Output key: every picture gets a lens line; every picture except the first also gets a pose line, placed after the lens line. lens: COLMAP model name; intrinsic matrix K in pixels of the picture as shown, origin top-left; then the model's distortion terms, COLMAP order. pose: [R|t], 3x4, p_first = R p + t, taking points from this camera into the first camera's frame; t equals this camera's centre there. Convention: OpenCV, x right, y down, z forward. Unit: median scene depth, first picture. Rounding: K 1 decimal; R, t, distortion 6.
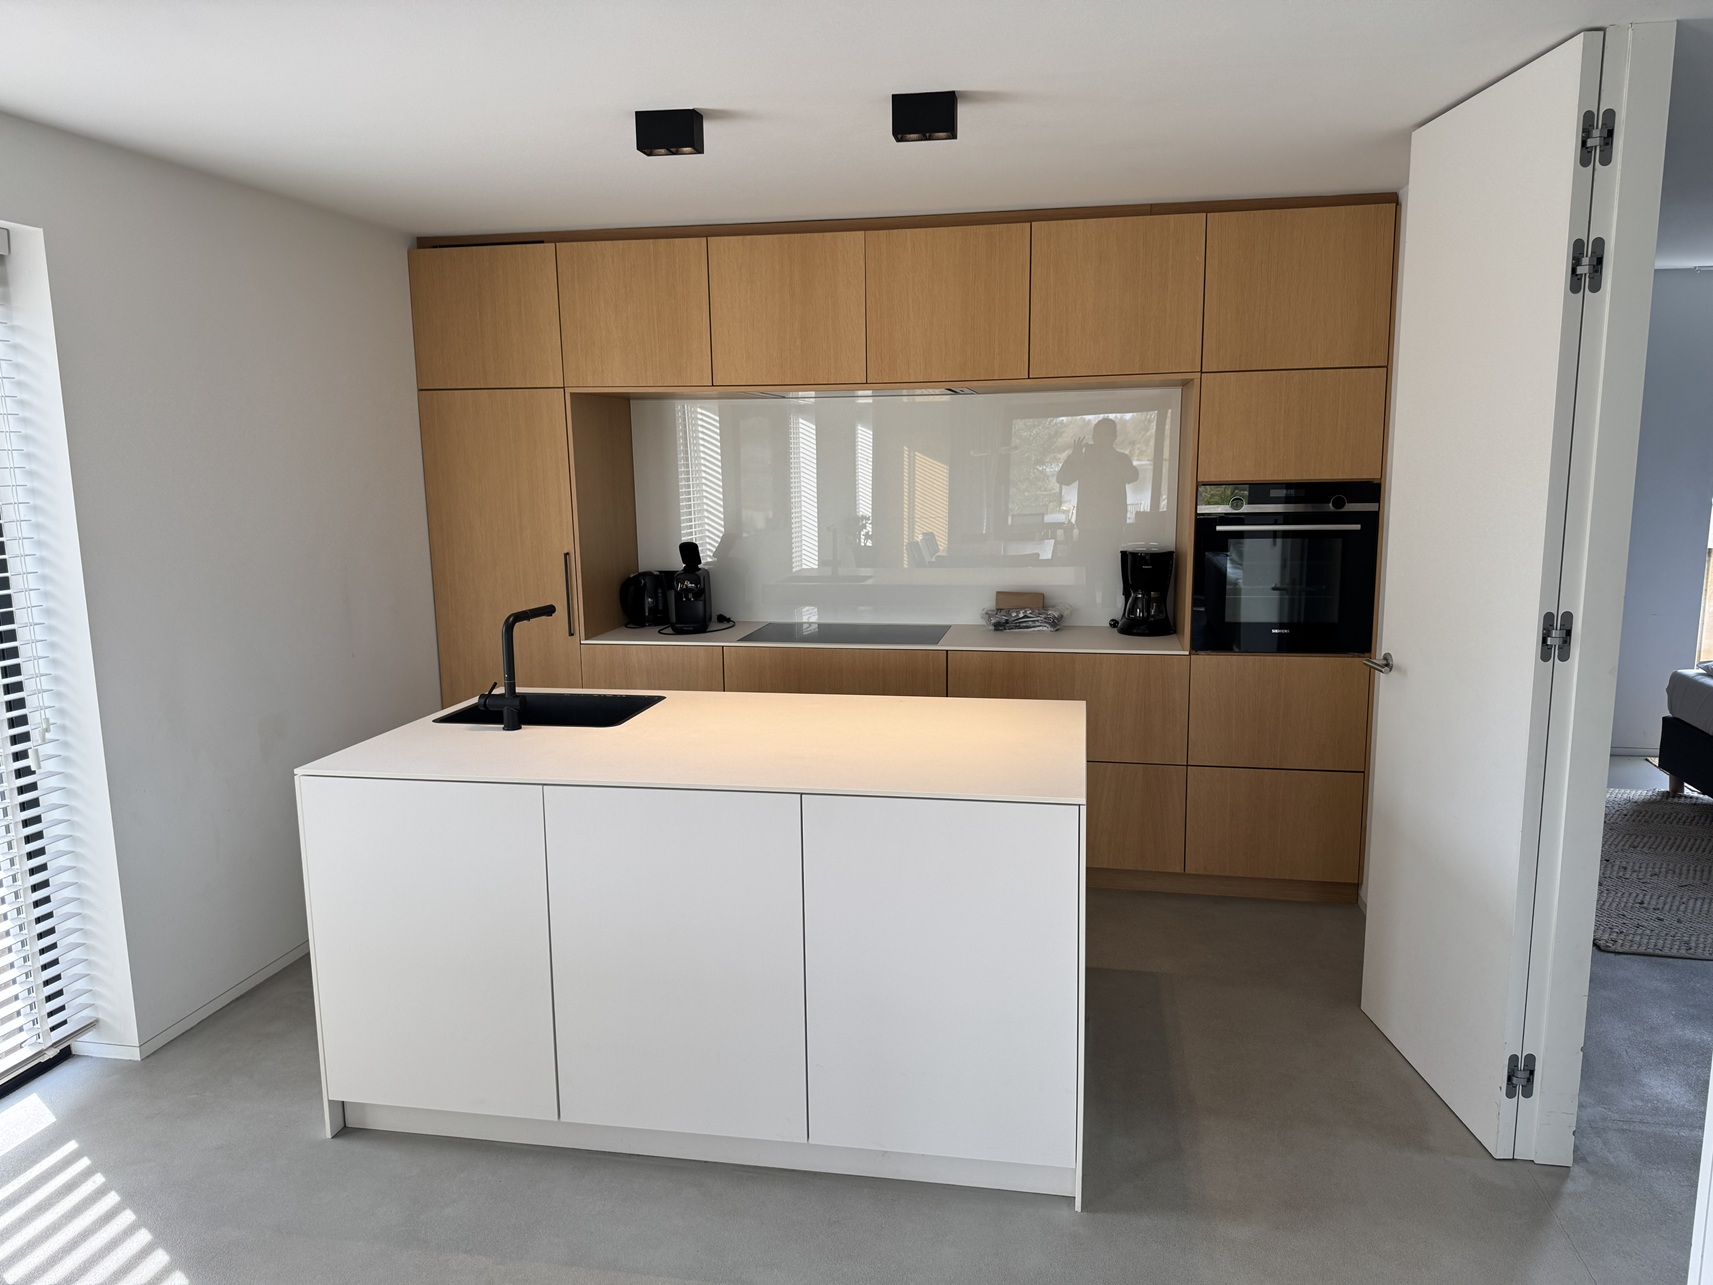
lens RADIAL K [[1222.7, 0, 856.5], [0, 1222.7, 642.5], [0, 0, 1]] dist [0.141546, -0.172851]
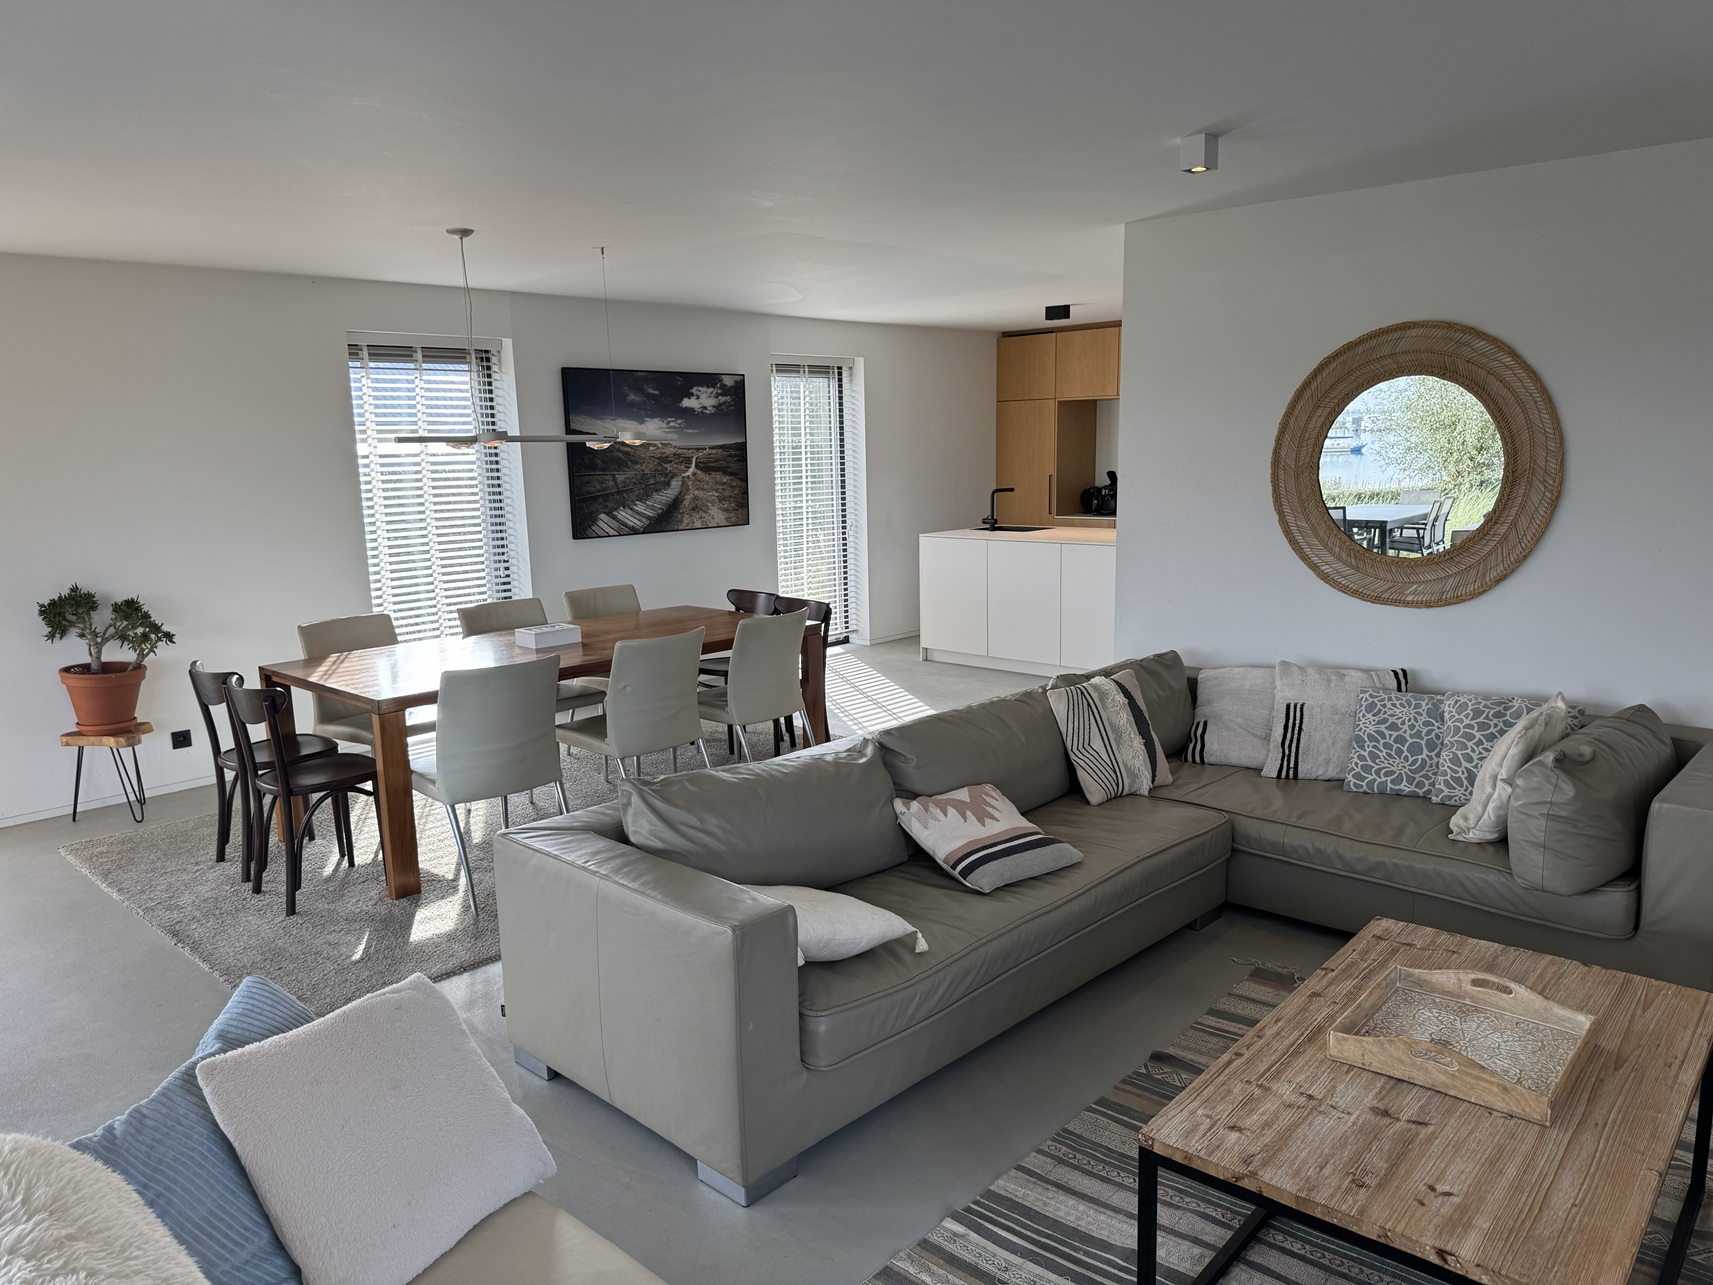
lens RADIAL K [[1222.7, 0, 856.5], [0, 1222.7, 642.5], [0, 0, 1]] dist [0.141546, -0.172851]
pose [[0.847245, 0.091496, -0.523264, 0.845799], [-0.081050, 0.995787, 0.042888, 0.207127], [0.524983, 0.006074, 0.851091, -1.356839]]
